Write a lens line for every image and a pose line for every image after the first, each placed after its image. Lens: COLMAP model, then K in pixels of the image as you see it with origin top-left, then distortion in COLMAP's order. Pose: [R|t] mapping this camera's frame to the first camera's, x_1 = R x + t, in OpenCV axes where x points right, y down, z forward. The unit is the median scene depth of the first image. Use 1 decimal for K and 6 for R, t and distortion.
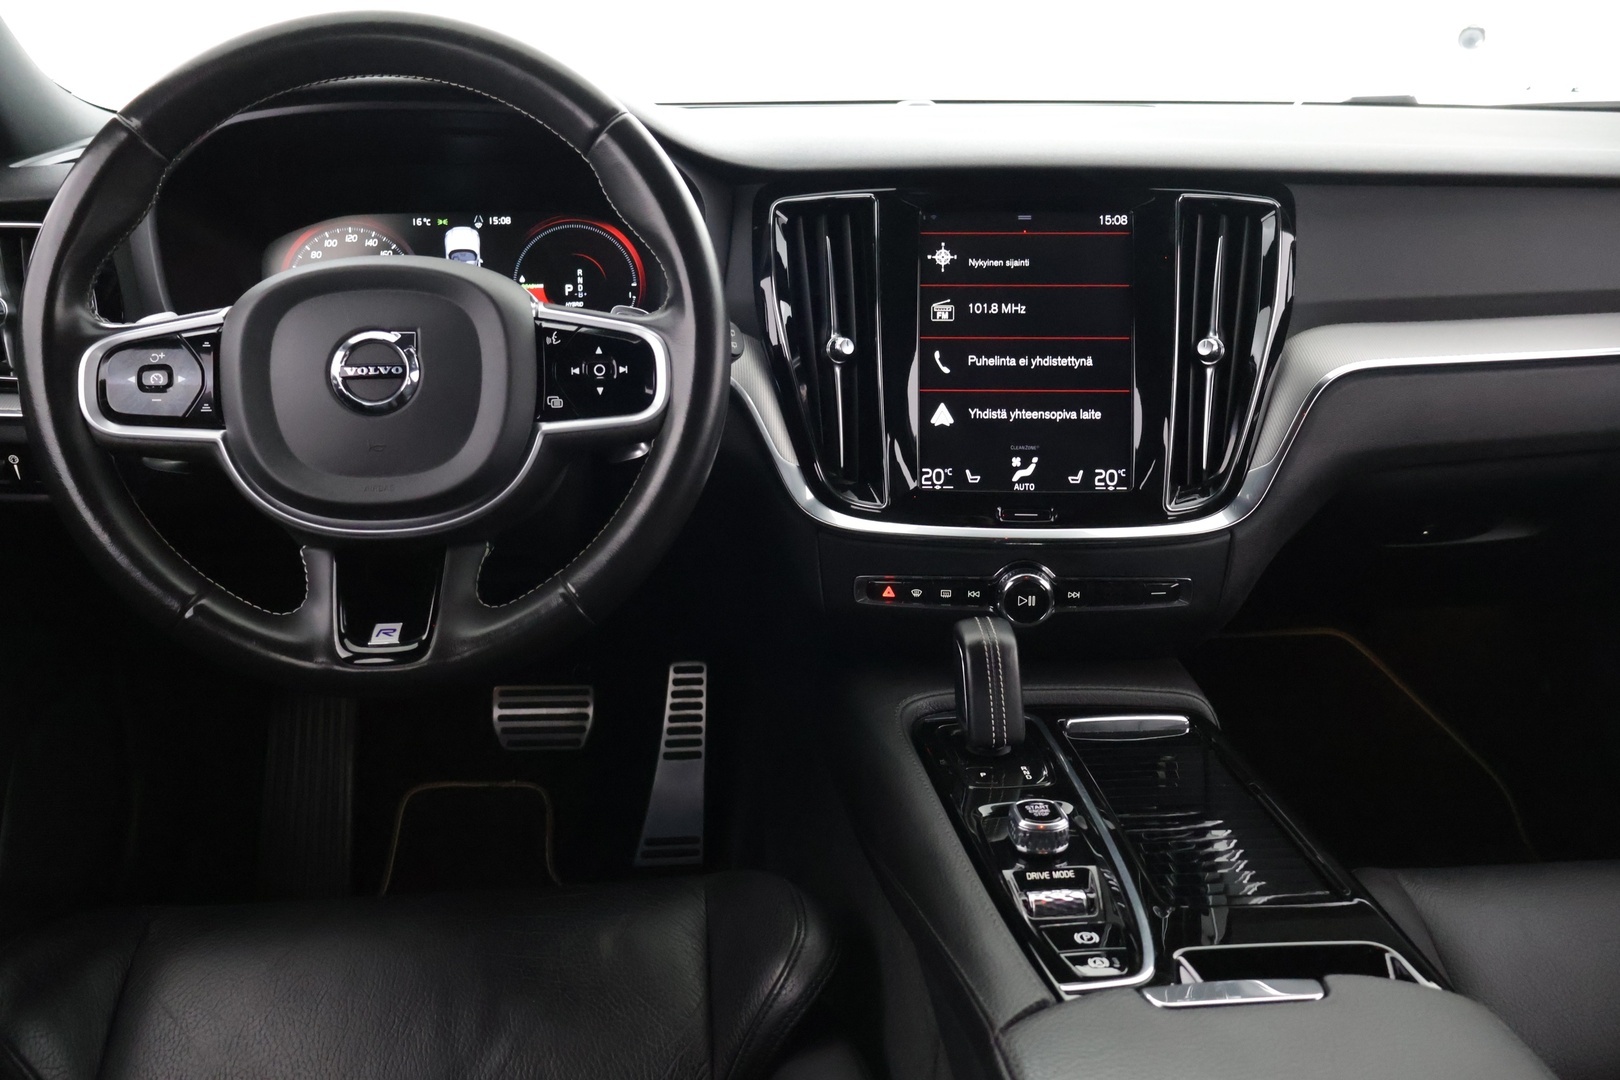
lens RADIAL K [[1391.8, 0, 798.2], [0, 1391.8, 533.9], [0, 0, 1]] dist [-0.002740, 0.021886]
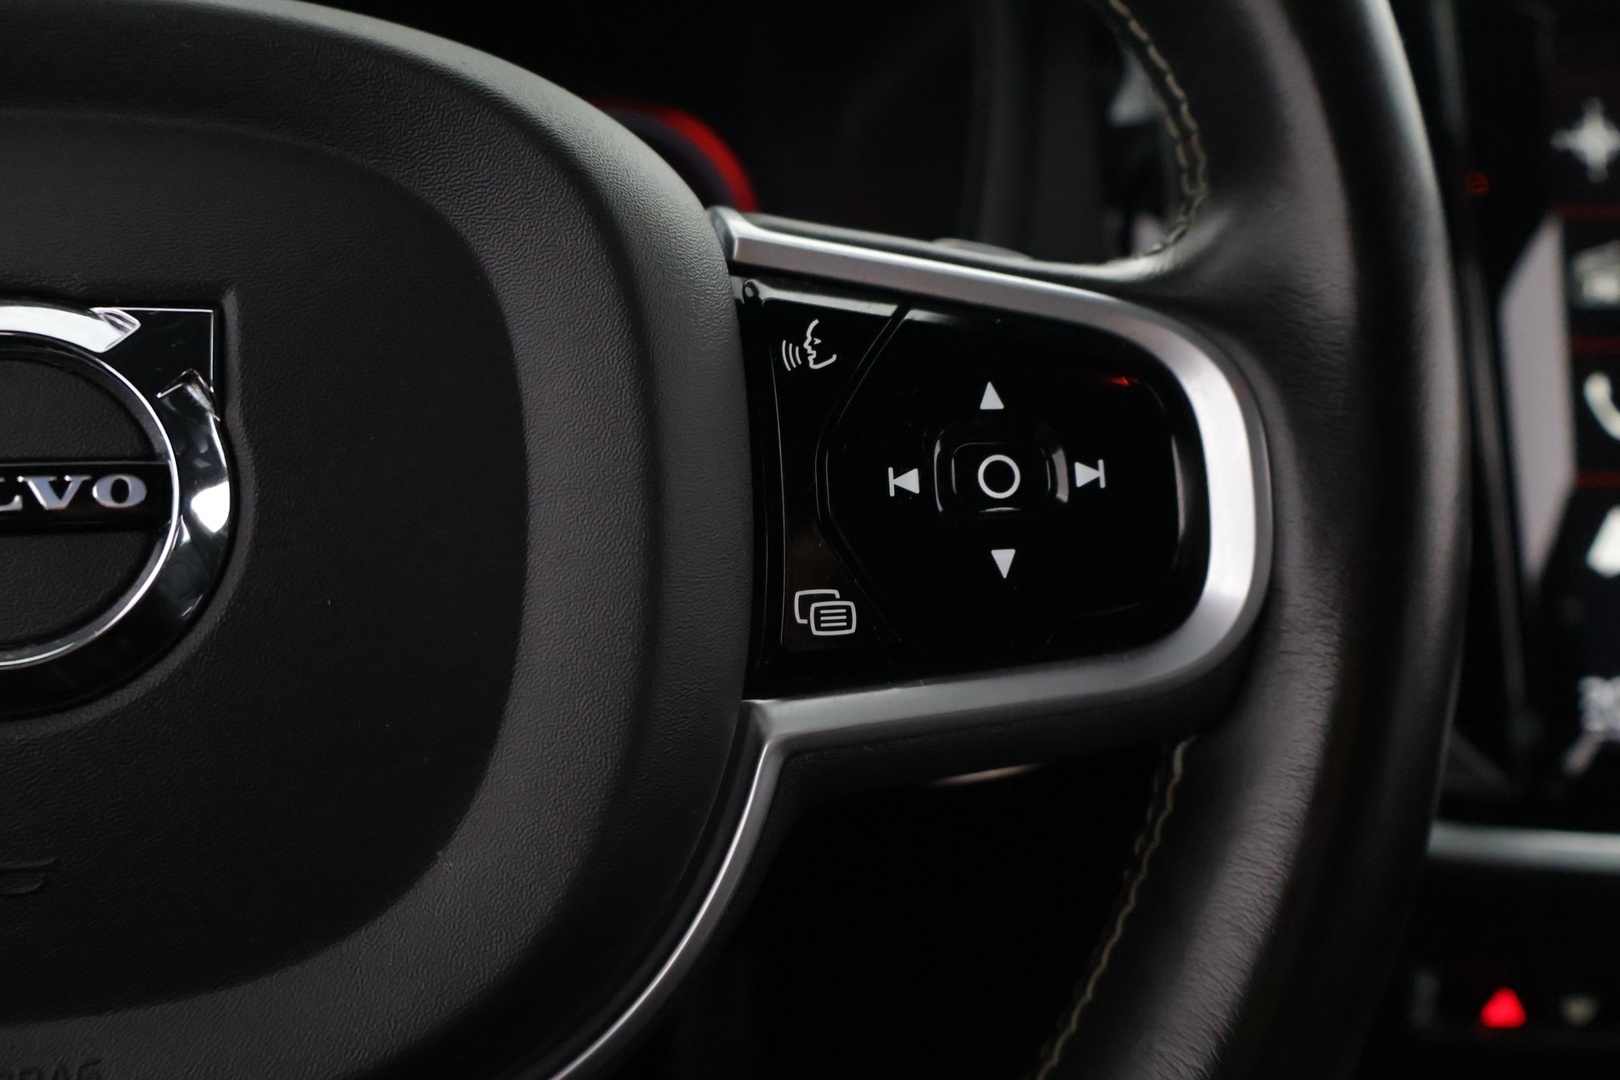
lens RADIAL K [[1509.8, 0, 798.8], [0, 1509.8, 540.1], [0, 0, 1]] dist [0.067552, 0.000000]
pose [[0.995125, -0.004781, 0.098501, -0.166617], [0.007196, 0.999682, -0.024177, -0.082231], [-0.098354, 0.024768, 0.994843, 0.604674]]
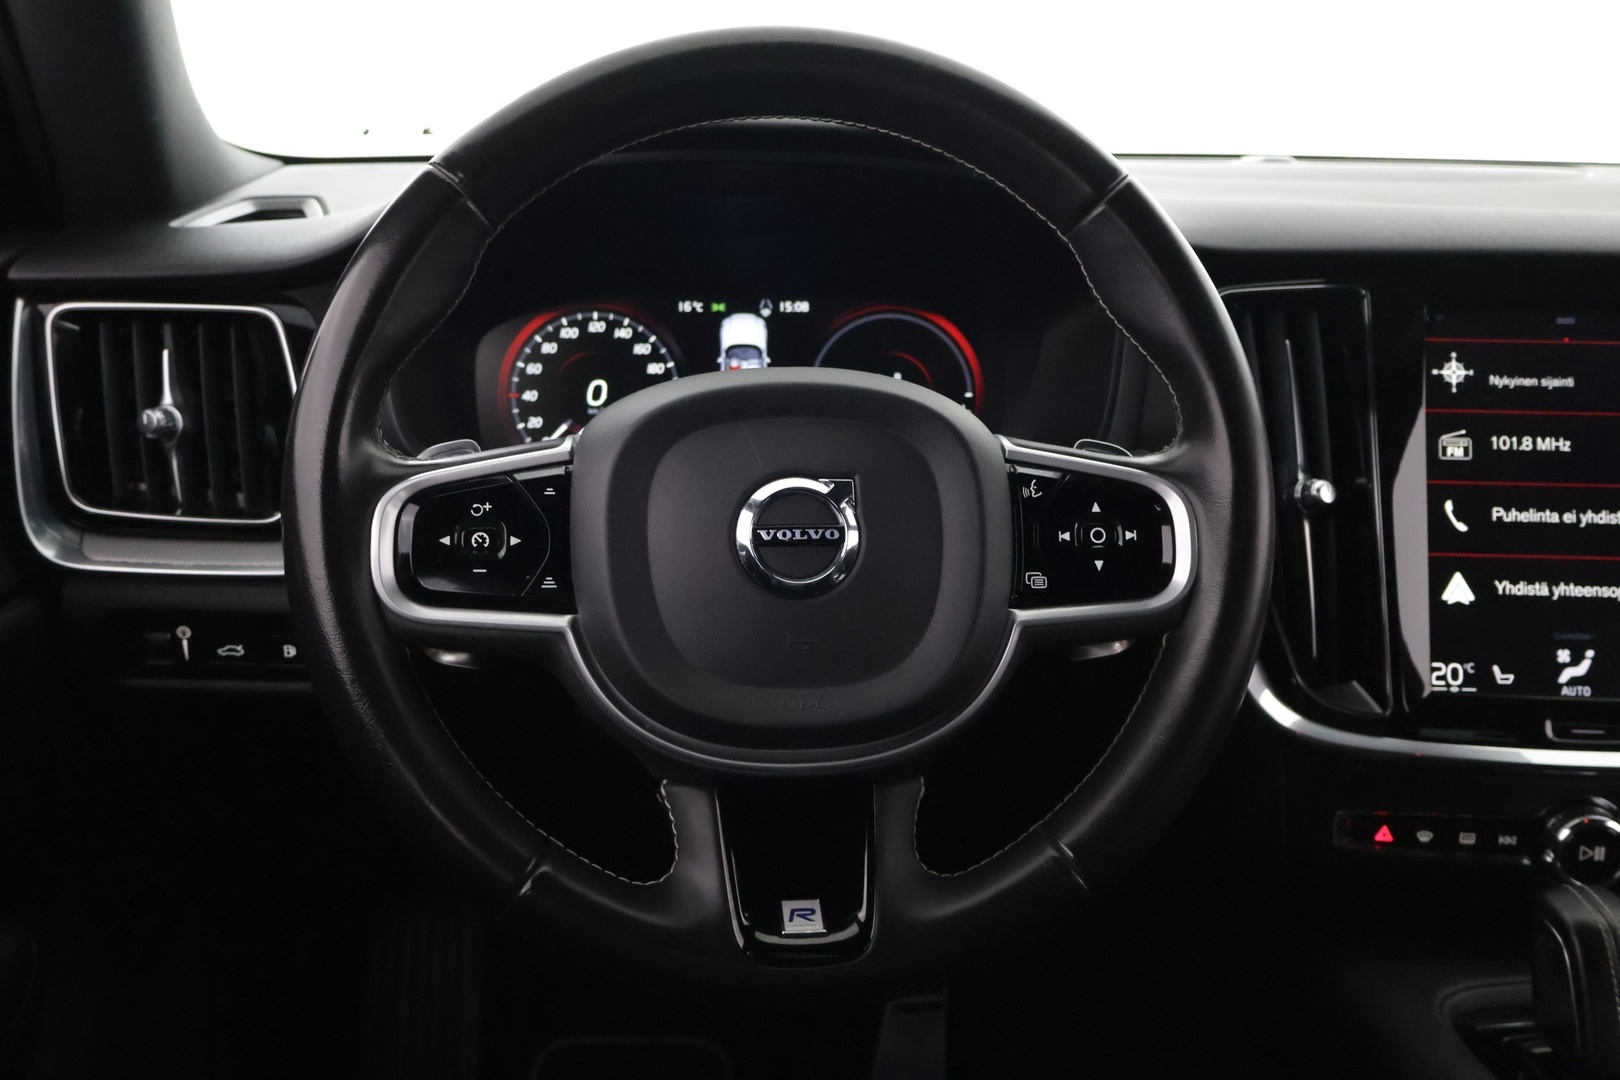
lens RADIAL K [[1681.6, 0, 836.2], [0, 1681.6, 539.0], [0, 0, 1]] dist [0.036744, 0.000000]
pose [[0.999708, 0.017781, 0.016339, -0.235843], [-0.016587, 0.997374, -0.070504, -0.044115], [-0.017549, 0.070212, 0.997378, 0.127197]]
